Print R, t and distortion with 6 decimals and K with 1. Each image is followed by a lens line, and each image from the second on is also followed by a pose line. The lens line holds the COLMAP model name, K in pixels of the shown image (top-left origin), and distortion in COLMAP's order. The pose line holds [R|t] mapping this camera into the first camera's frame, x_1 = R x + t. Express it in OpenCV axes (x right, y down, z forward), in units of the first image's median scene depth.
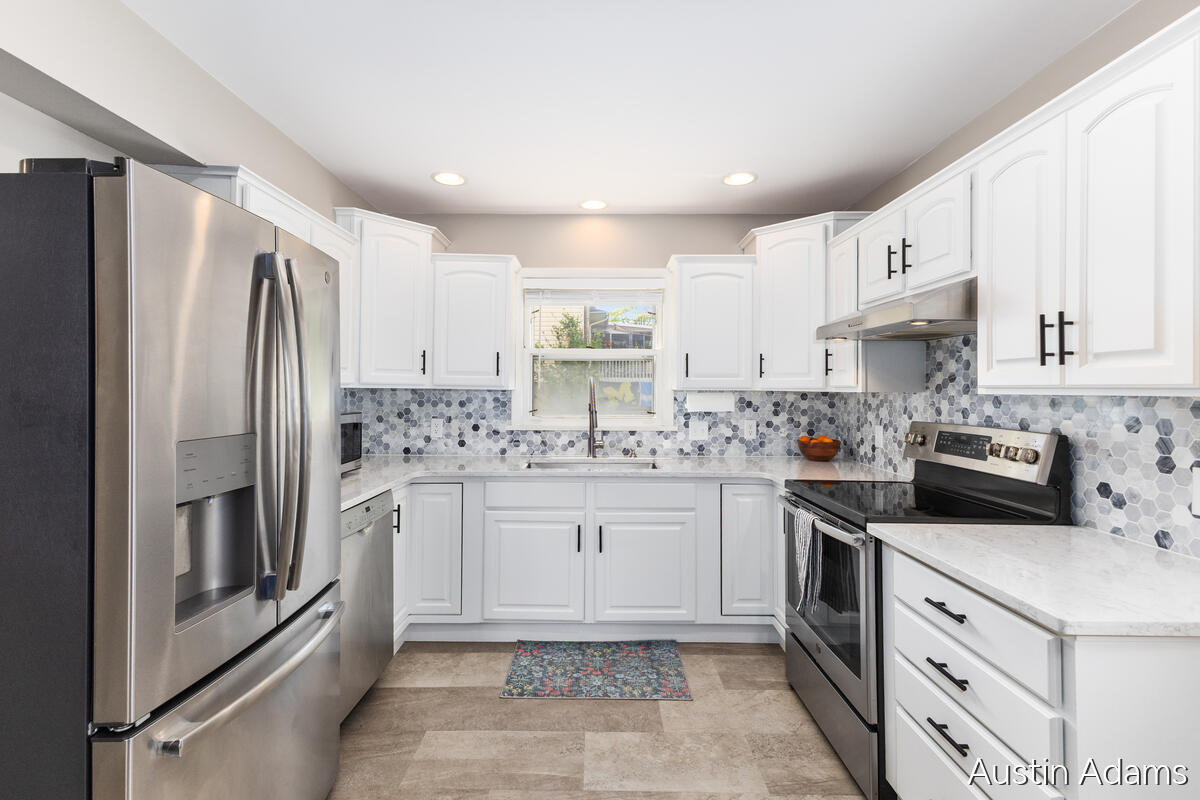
lens RADIAL K [[543.2, 0, 605.1], [0, 543.2, 385.0], [0, 0, 1]] dist [0.024756, 0.000259]
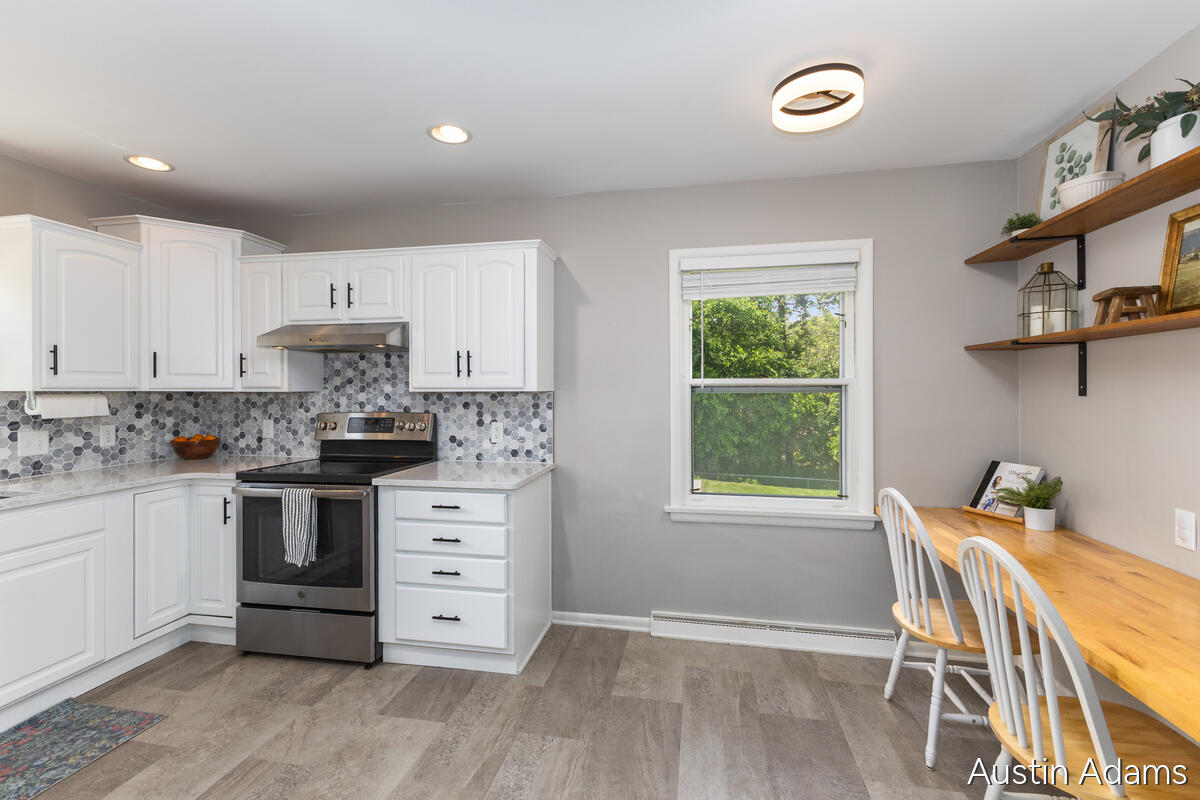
lens RADIAL K [[521.2, 0, 597.2], [0, 521.2, 389.1], [0, 0, 1]] dist [0.014671, -0.000323]
pose [[0.195137, -0.003086, 0.980771, -0.502845], [-0.004510, 0.999982, 0.004044, -0.000307], [-0.980766, -0.005212, 0.195120, 0.077485]]
